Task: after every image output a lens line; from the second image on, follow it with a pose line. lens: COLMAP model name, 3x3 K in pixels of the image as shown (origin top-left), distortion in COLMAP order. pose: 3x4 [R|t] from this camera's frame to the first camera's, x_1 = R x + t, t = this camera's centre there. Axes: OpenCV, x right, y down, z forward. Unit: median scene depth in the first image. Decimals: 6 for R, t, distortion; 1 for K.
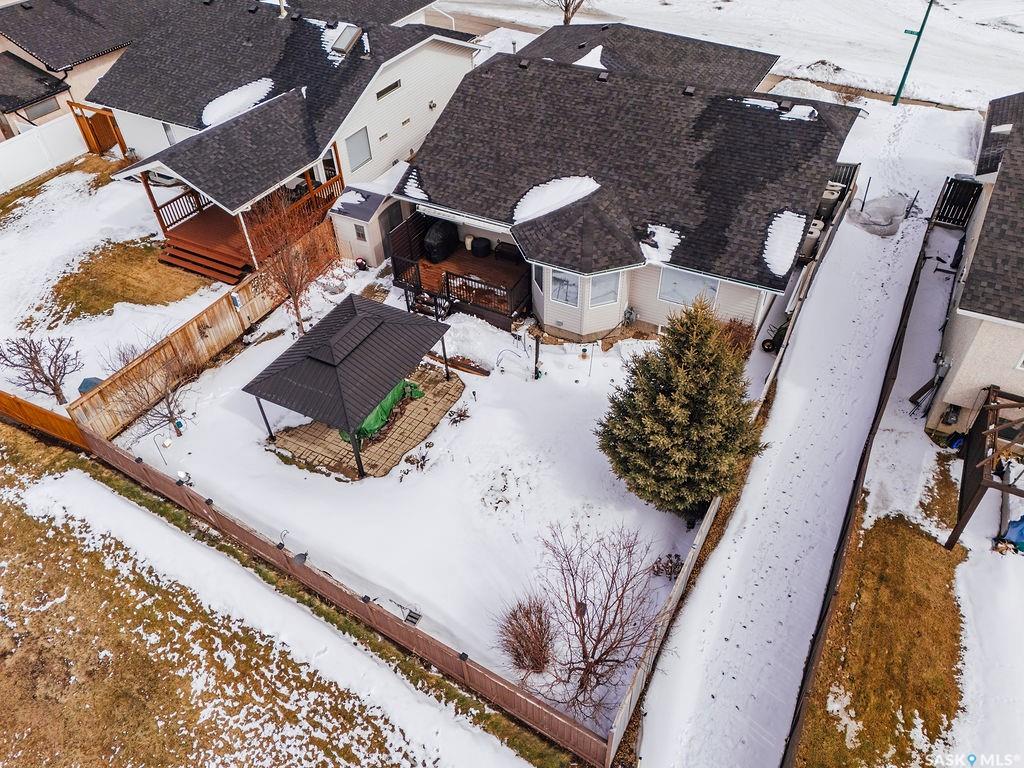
lens RADIAL K [[748.9, 0, 512.0], [0, 748.9, 384.0], [0, 0, 1]] dist [0.038315, -0.001017]
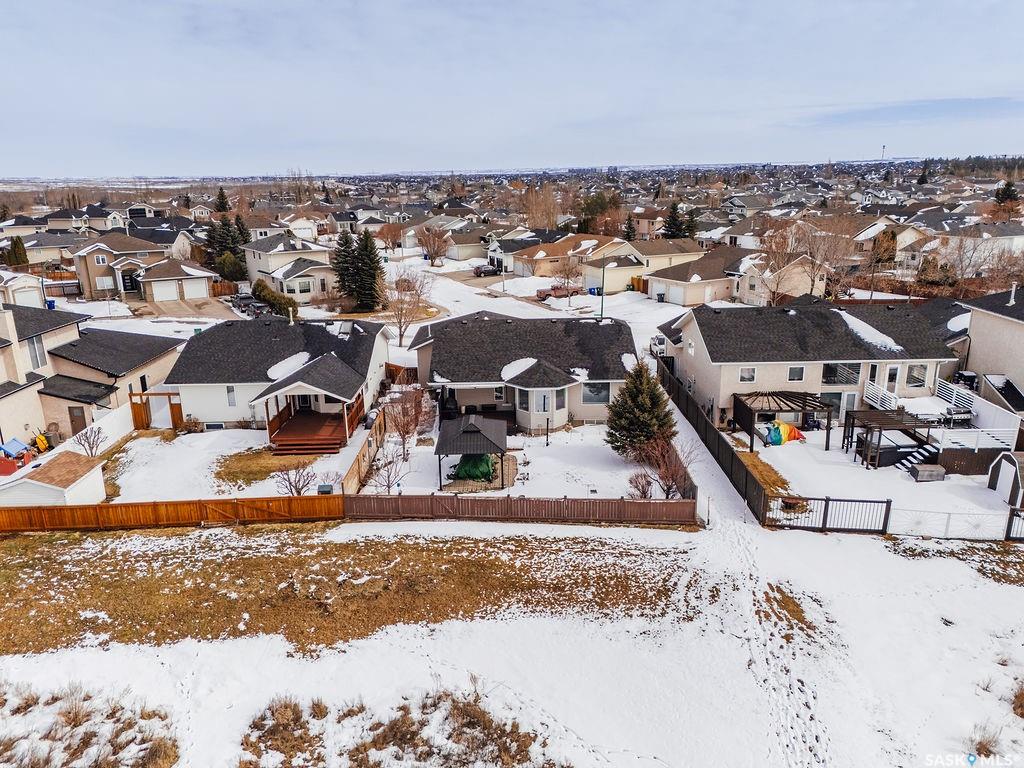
lens RADIAL K [[748.9, 0, 512.0], [0, 748.9, 384.0], [0, 0, 1]] dist [0.038315, -0.001017]
pose [[0.876005, -0.119136, 0.467356, -0.882404], [0.321050, 0.867168, -0.380718, 0.531431], [-0.359920, 0.483556, 0.797892, -0.537441]]
